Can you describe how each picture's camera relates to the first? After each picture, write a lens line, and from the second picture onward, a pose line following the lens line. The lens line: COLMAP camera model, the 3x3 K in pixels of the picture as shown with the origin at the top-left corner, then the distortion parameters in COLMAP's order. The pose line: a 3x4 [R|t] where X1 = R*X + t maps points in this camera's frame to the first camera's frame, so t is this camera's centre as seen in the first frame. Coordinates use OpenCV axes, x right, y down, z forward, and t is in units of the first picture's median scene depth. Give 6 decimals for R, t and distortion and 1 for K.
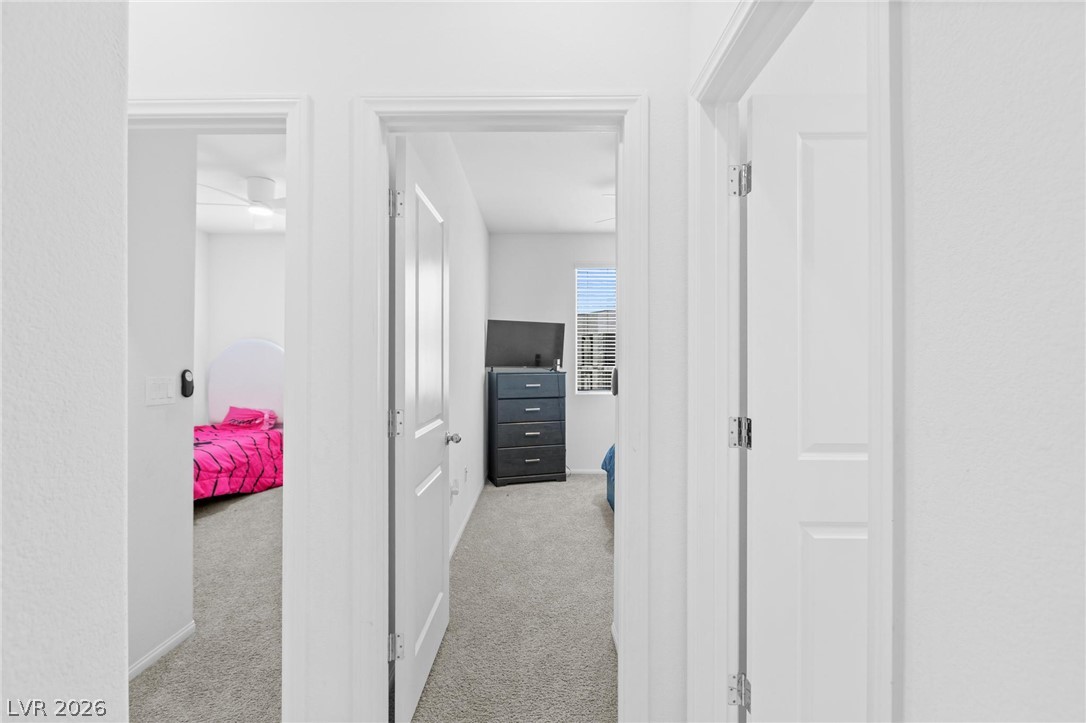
lens RADIAL K [[504.8, 0, 542.0], [0, 504.8, 358.9], [0, 0, 1]] dist [-0.004402, -0.000233]
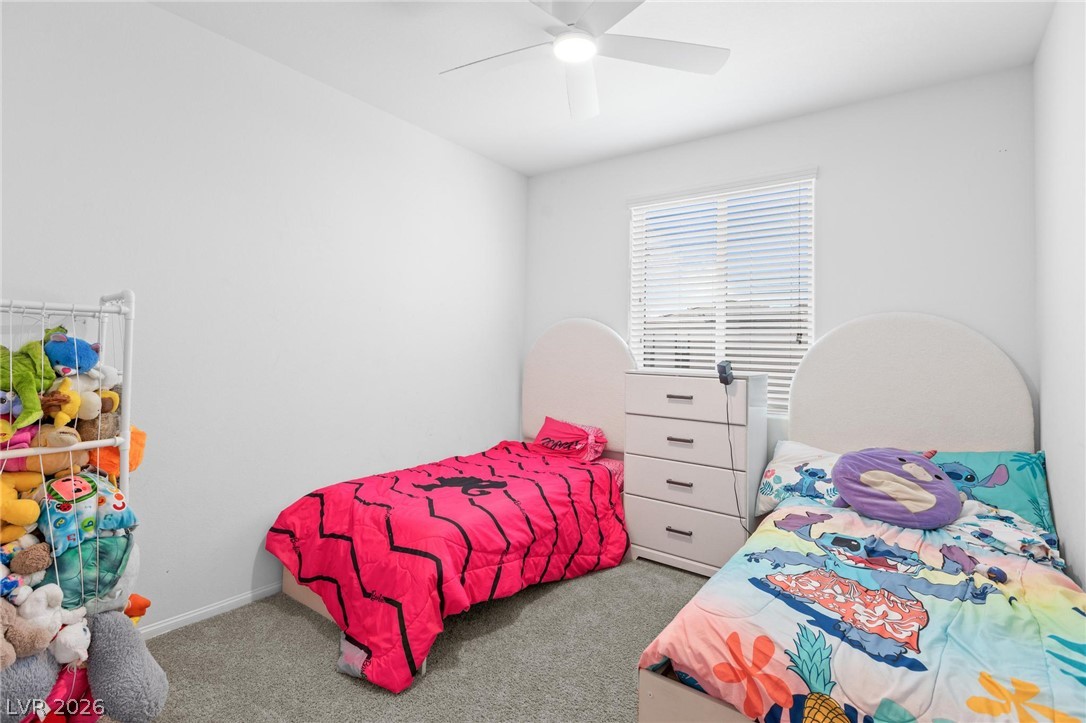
lens RADIAL K [[497.7, 0, 542.1], [0, 497.7, 356.7], [0, 0, 1]] dist [-0.005139, -0.000076]
pose [[0.805891, 0.017436, -0.591807, -0.266387], [-0.014693, 0.999847, 0.009449, 0.006967], [0.591881, 0.001081, 0.806025, 0.535411]]
